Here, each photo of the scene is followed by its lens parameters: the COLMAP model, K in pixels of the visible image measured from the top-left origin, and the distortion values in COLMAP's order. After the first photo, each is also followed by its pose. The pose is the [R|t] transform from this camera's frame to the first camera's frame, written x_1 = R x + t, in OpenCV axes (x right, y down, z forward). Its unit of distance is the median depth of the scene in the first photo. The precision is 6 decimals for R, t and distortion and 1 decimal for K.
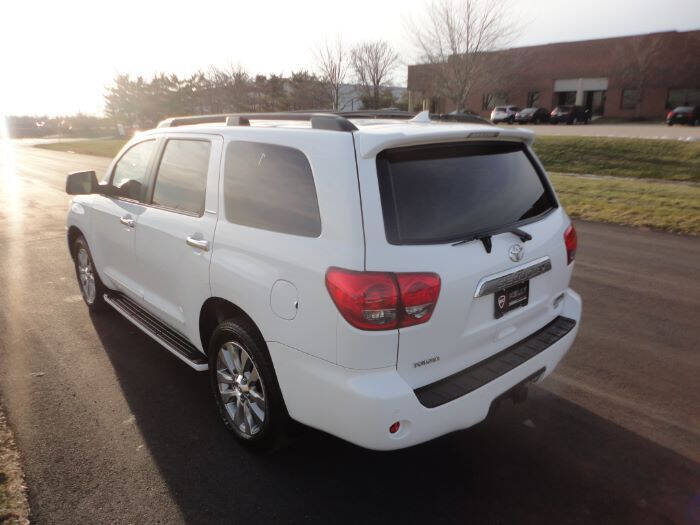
lens RADIAL K [[507.9, 0, 346.7], [0, 507.9, 264.9], [0, 0, 1]] dist [-0.018824, 0.010857]
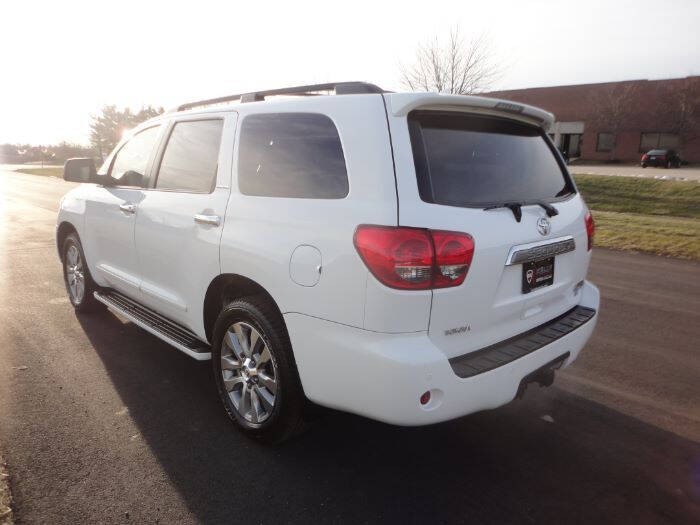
lens RADIAL K [[507.9, 0, 348.1], [0, 507.9, 260.2], [0, 0, 1]] dist [-0.018824, 0.010857]
pose [[0.998976, 0.022525, 0.039240, -0.059414], [-0.019359, 0.996665, -0.079273, 0.096238], [-0.040895, 0.078432, 0.996080, 0.039559]]
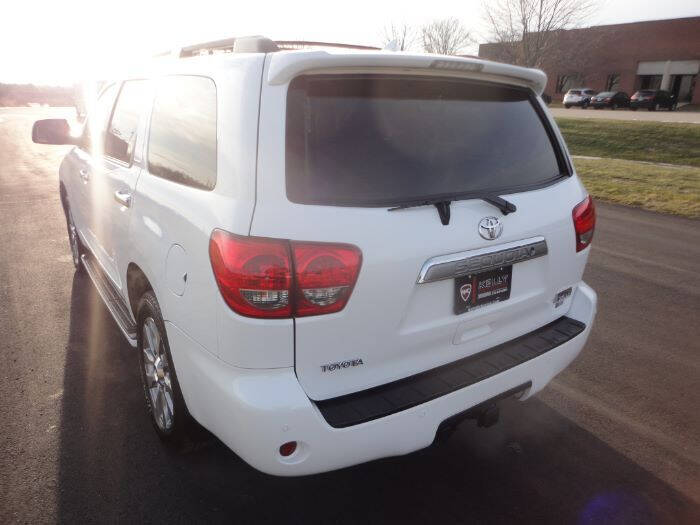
lens RADIAL K [[507.9, 0, 347.2], [0, 507.9, 261.6], [0, 0, 1]] dist [-0.018824, 0.010857]
pose [[0.991531, 0.066272, -0.111686, 0.163483], [-0.062738, 0.997421, 0.034873, 0.009562], [0.113710, -0.027570, 0.993131, 0.183607]]
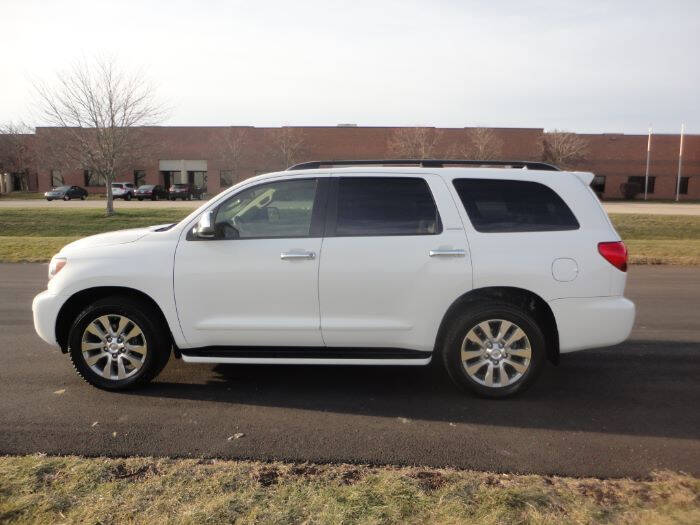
lens RADIAL K [[507.9, 0, 348.1], [0, 507.9, 267.9], [0, 0, 1]] dist [-0.018824, 0.010857]
pose [[0.708540, -0.085828, 0.700431, -1.274700], [0.185137, 0.980416, -0.067144, 0.031435], [-0.680951, 0.177250, 0.710555, 0.234164]]
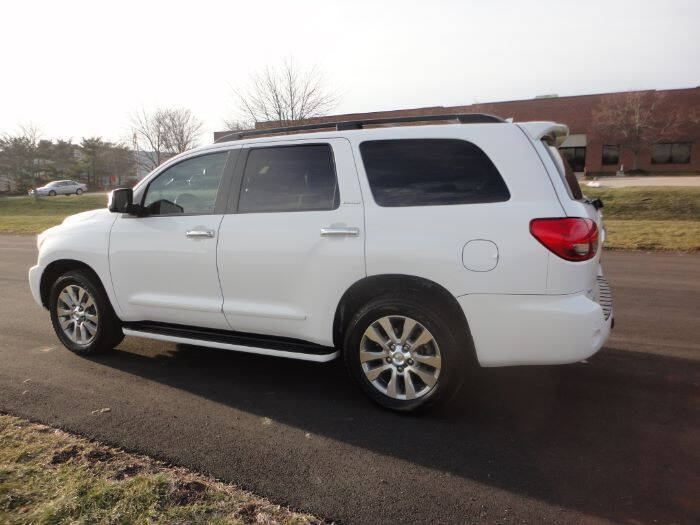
lens RADIAL K [[507.9, 0, 346.7], [0, 507.9, 266.6], [0, 0, 1]] dist [-0.018824, 0.010857]
pose [[0.926931, -0.076530, 0.367345, -0.627541], [0.120544, 0.987821, -0.098378, 0.127420], [-0.355342, 0.135471, 0.924867, -0.000163]]
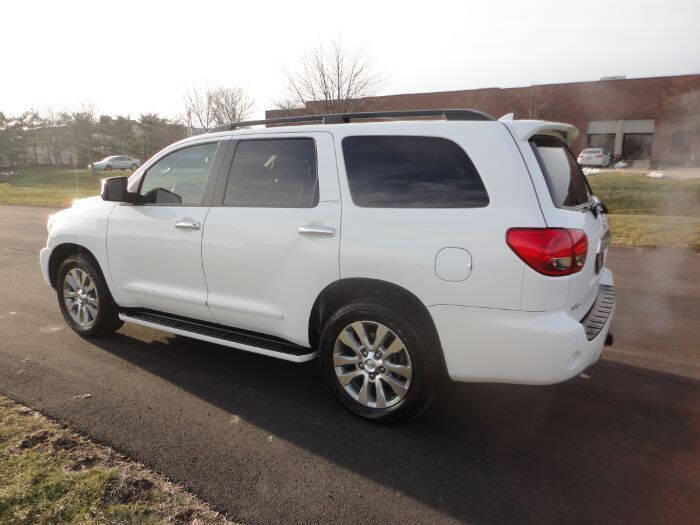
lens RADIAL K [[507.9, 0, 348.4], [0, 507.9, 269.3], [0, 0, 1]] dist [-0.018824, 0.010857]
pose [[0.959565, -0.049562, 0.277090, -0.480345], [0.070181, 0.995415, -0.064991, 0.099200], [-0.272599, 0.081810, 0.958643, -0.014203]]
